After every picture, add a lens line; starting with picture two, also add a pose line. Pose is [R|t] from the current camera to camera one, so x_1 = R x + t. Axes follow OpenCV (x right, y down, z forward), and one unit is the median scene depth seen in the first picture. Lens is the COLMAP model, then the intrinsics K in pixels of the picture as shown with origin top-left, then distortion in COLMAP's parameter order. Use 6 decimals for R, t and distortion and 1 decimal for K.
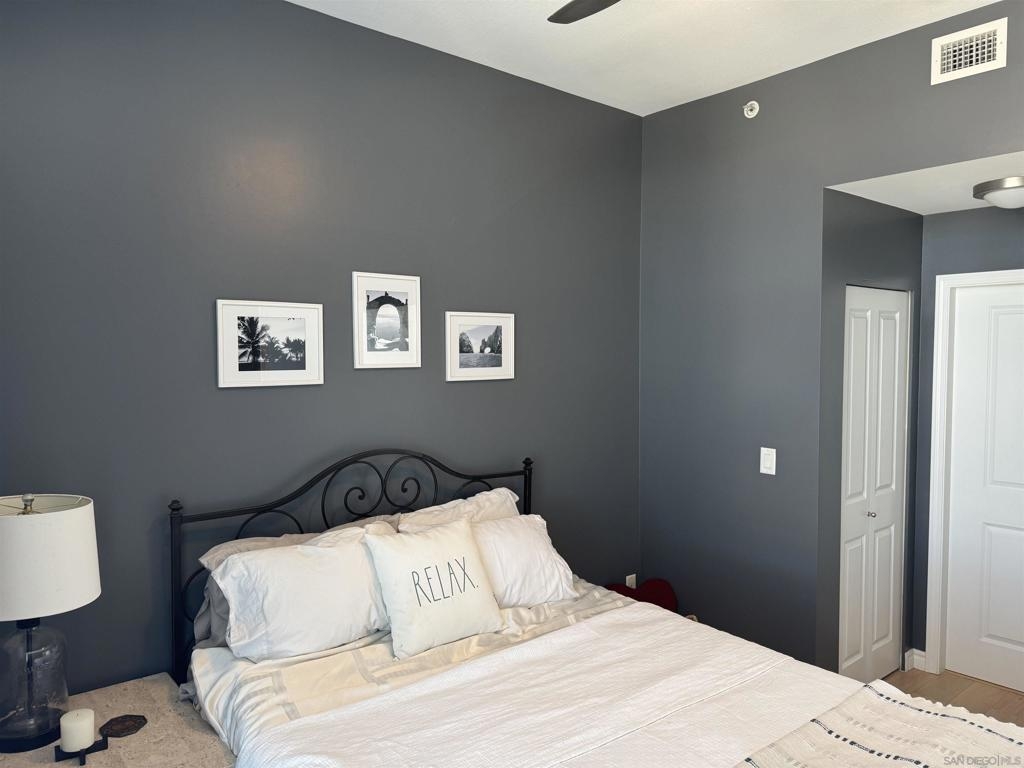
lens RADIAL K [[712.7, 0, 510.0], [0, 712.7, 385.1], [0, 0, 1]] dist [0.044367, -0.045636]
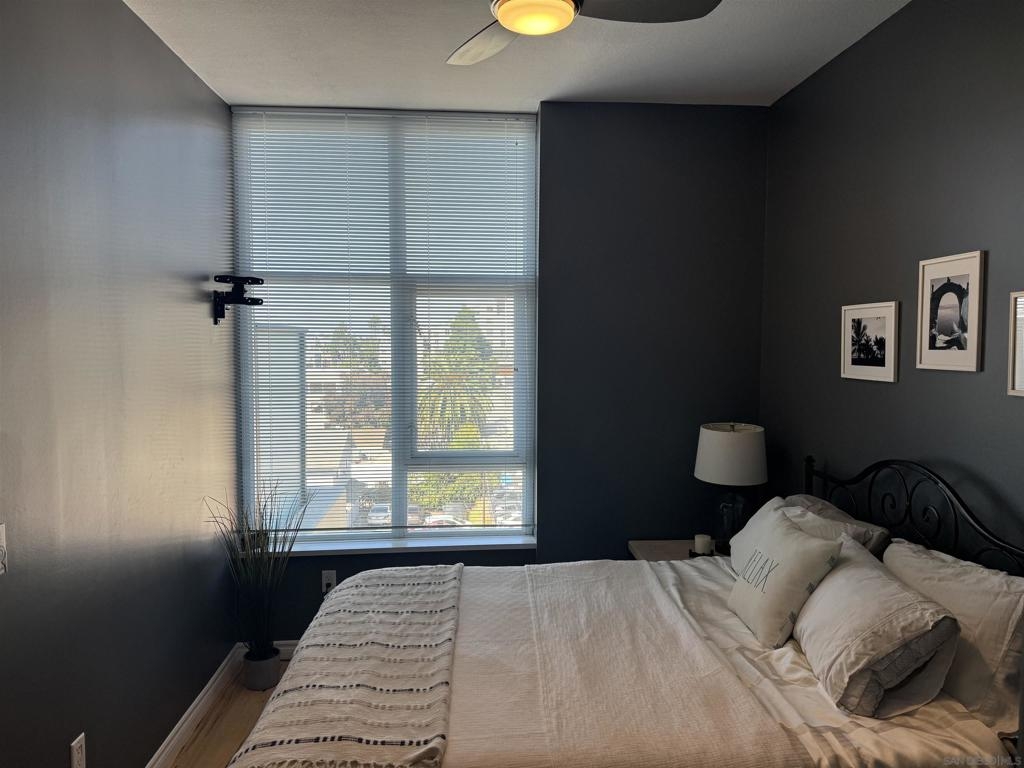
lens RADIAL K [[712.7, 0, 513.2], [0, 712.7, 384.5], [0, 0, 1]] dist [0.044367, -0.045636]
pose [[-0.599915, 0.058979, -0.797887, 0.835602], [-0.022810, 0.995613, 0.090745, -0.075764], [0.799738, 0.072639, -0.595938, 1.161244]]
